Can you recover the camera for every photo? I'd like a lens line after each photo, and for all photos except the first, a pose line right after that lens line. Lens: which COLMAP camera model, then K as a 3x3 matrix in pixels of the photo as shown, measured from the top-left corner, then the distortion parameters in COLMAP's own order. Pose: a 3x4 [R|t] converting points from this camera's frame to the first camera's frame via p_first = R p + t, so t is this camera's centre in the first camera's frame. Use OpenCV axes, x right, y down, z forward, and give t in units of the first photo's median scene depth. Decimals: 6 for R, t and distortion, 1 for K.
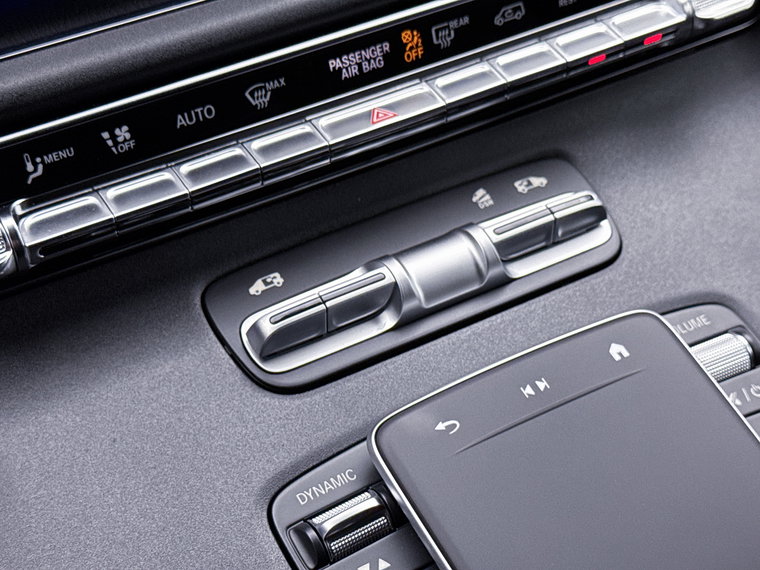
lens RADIAL K [[1461.5, 0, 372.1], [0, 1461.5, 302.8], [0, 0, 1]] dist [0.104639, 0.000000]
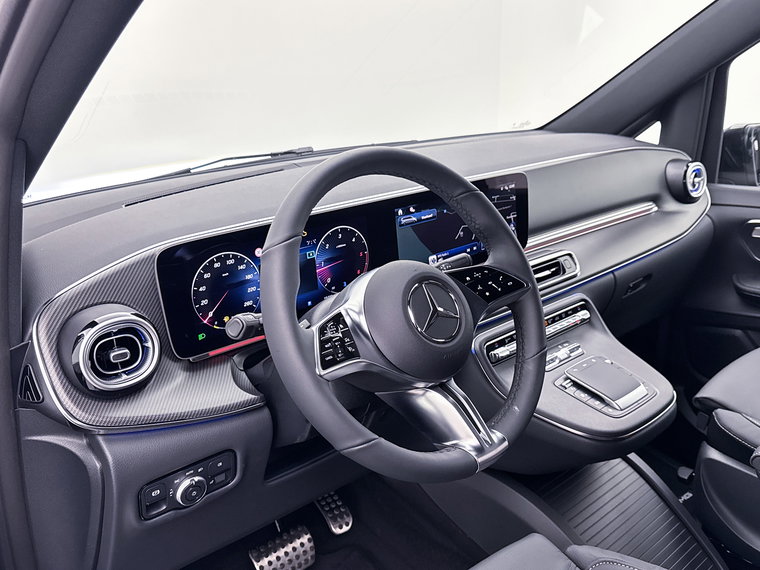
lens RADIAL K [[685.8, 0, 381.3], [0, 685.8, 279.8], [0, 0, 1]] dist [0.069742, -0.007907]
pose [[0.978091, -0.093402, 0.186051, -1.275933], [0.162685, 0.900554, -0.403158, 0.784727], [-0.129893, 0.424593, 0.896018, -1.766200]]
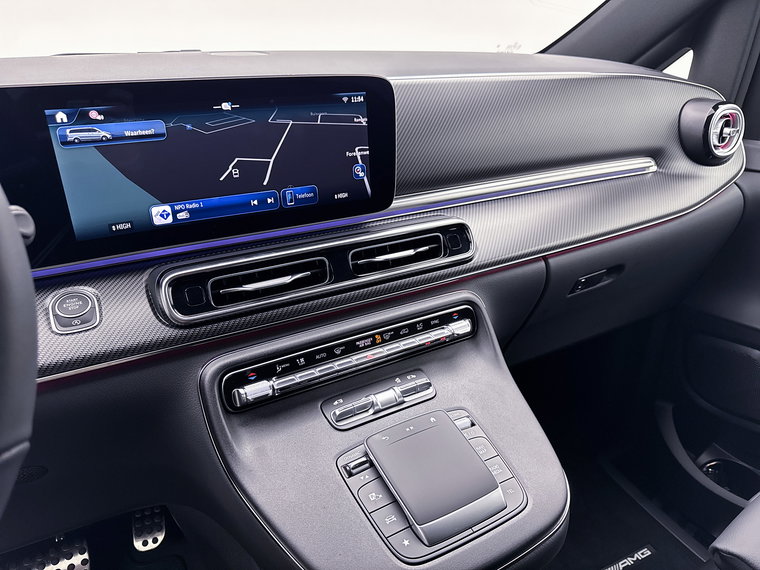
lens RADIAL K [[527.2, 0, 385.4], [0, 527.2, 287.7], [0, 0, 1]] dist [0.039095, -0.048490]
pose [[0.999999, 0.000616, -0.001345, 0.049039], [-0.000991, 0.953782, -0.300498, 0.113652], [0.001098, 0.300499, 0.953782, -0.363296]]
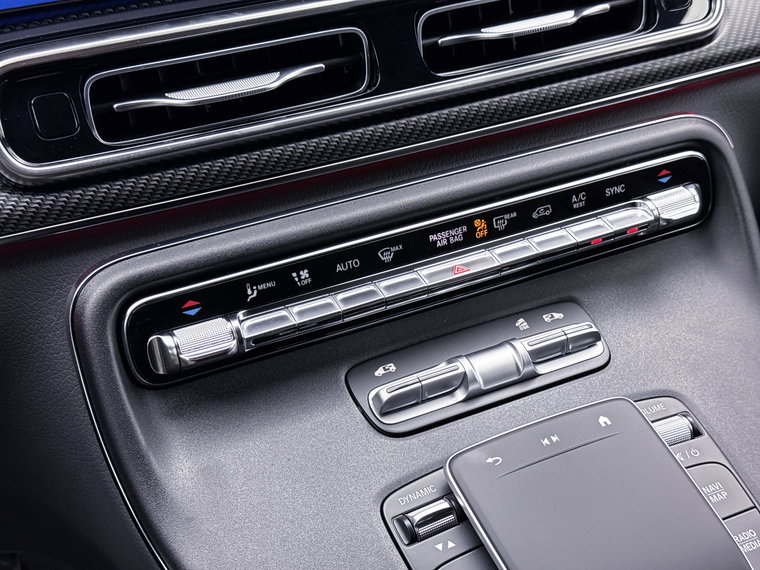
lens RADIAL K [[1059.9, 0, 377.3], [0, 1059.9, 297.0], [0, 0, 1]] dist [0.092753, 0.000000]
pose [[0.996474, 0.037224, -0.075190, 0.004271], [-0.045710, 0.992372, -0.114491, 0.042296], [0.070355, 0.117524, 0.990575, -0.175799]]
